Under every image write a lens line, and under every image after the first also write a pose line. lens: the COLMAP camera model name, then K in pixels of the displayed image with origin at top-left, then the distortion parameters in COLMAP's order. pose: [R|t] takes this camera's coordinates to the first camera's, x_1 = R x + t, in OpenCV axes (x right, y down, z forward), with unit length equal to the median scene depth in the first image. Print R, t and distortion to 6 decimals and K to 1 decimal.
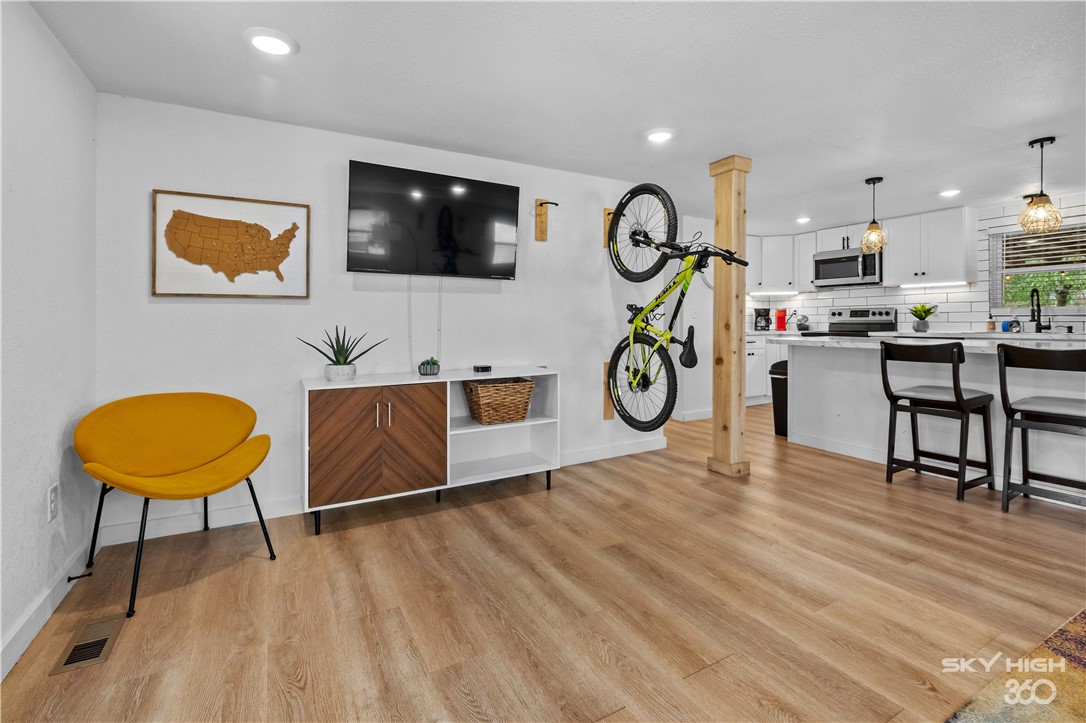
lens RADIAL K [[479.0, 0, 540.0], [0, 479.0, 327.2], [0, 0, 1]] dist [-0.001978, -0.003494]
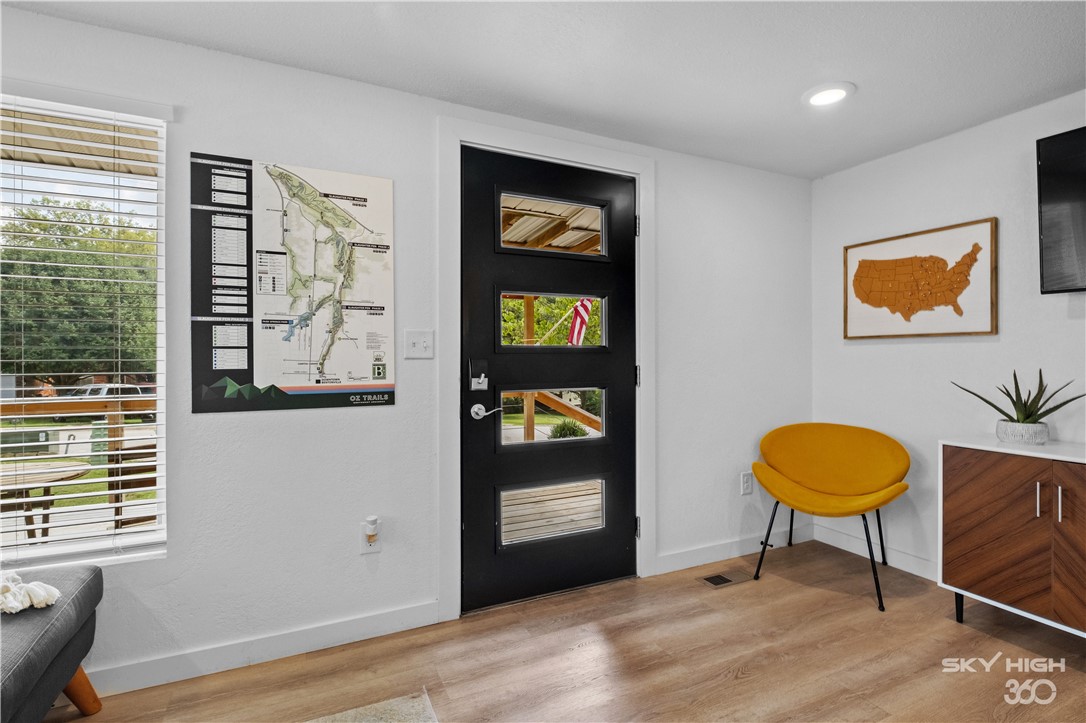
lens RADIAL K [[512.9, 0, 547.2], [0, 512.9, 357.0], [0, 0, 1]] dist [-0.011593, -0.000879]
pose [[-0.041564, 0.001488, -0.999135, 0.335007], [-0.014176, 0.999897, 0.002079, -0.011043], [0.999035, 0.014250, -0.041538, 0.249697]]
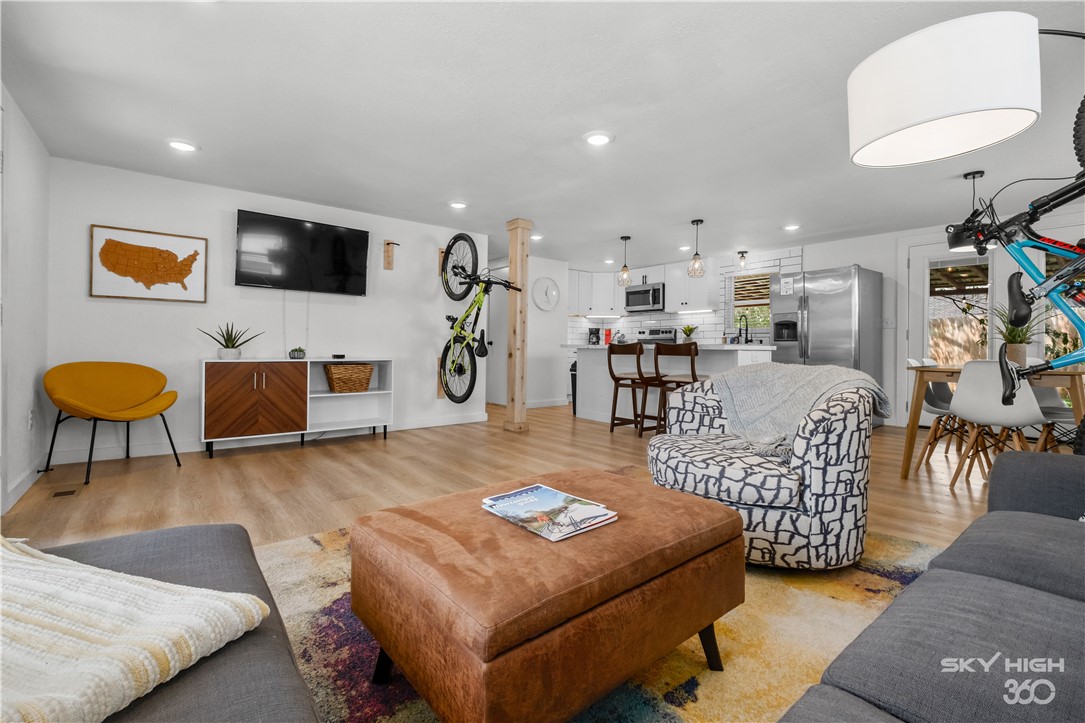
lens RADIAL K [[478.5, 0, 545.0], [0, 478.5, 356.9], [0, 0, 1]] dist [-0.001978, -0.003494]
pose [[0.986221, 0.012152, 0.164988, 0.249204], [-0.012934, 0.999910, 0.003666, 0.072335], [-0.164929, -0.005750, 0.986289, -0.509330]]
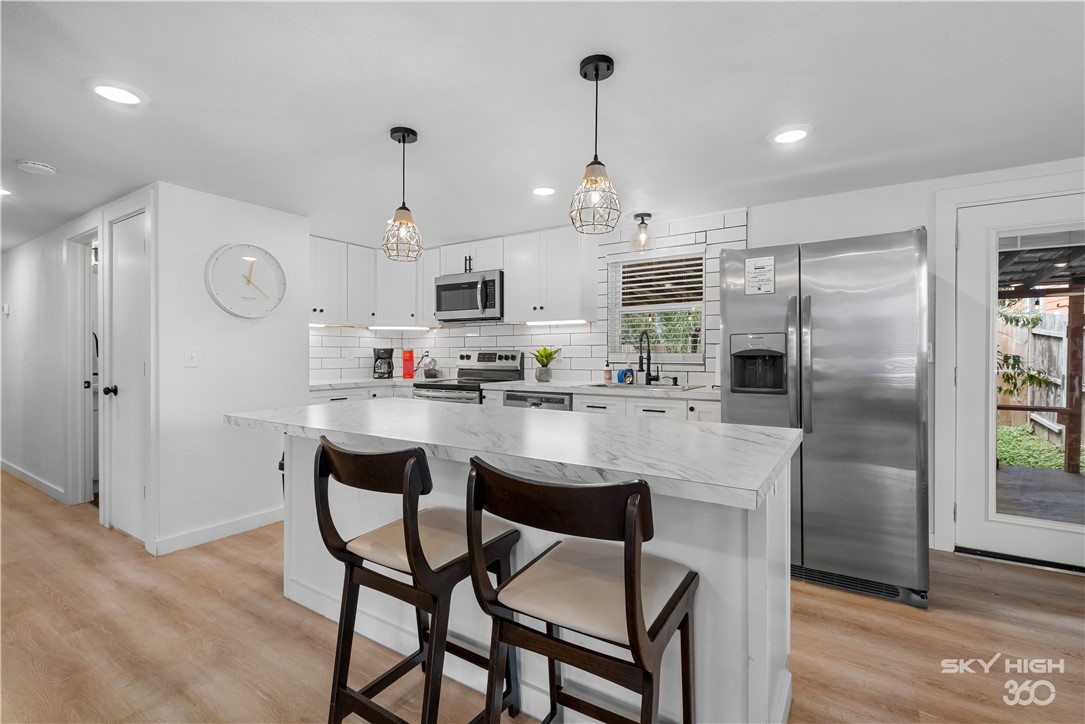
lens RADIAL K [[478.5, 0, 537.4], [0, 478.5, 351.1], [0, 0, 1]] dist [-0.001978, -0.003494]
pose [[0.885841, 0.008001, 0.463920, 0.681388], [0.000796, 0.999824, -0.018765, -0.042298], [-0.463988, 0.016992, 0.885678, 0.493581]]
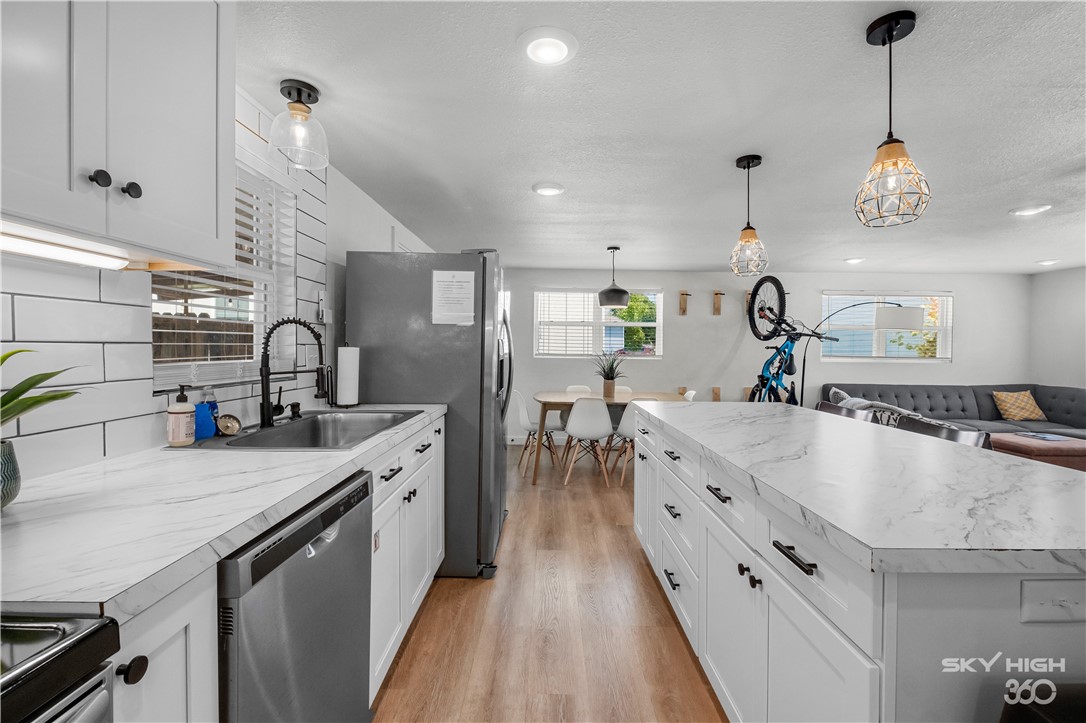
lens RADIAL K [[479.0, 0, 543.9], [0, 479.0, 353.7], [0, 0, 1]] dist [-0.001978, -0.003494]
pose [[-0.878094, -0.001682, 0.478485, 0.896564], [0.006459, 0.999861, 0.015370, -0.071172], [-0.478444, 0.016587, -0.877961, 1.715726]]
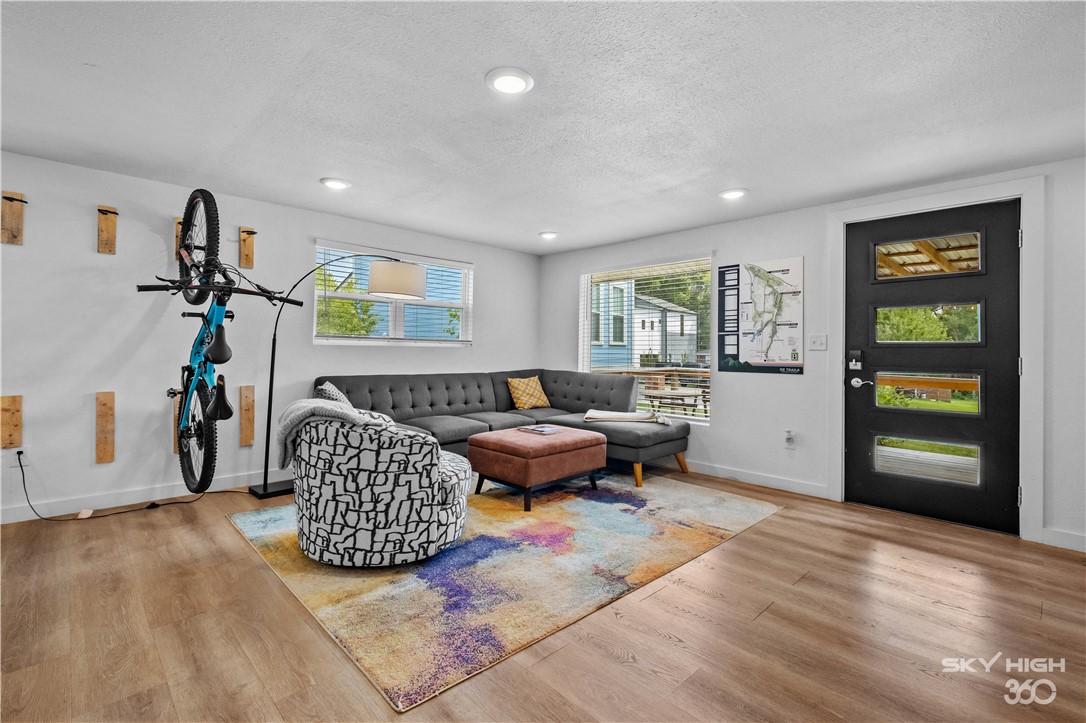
lens RADIAL K [[479.0, 0, 539.6], [0, 479.0, 359.7], [0, 0, 1]] dist [-0.001978, -0.003494]
pose [[-0.964096, -0.000080, -0.265555, 0.612016], [-0.009749, 0.999337, 0.035092, -0.015727], [0.265376, 0.036421, -0.963457, 0.967875]]
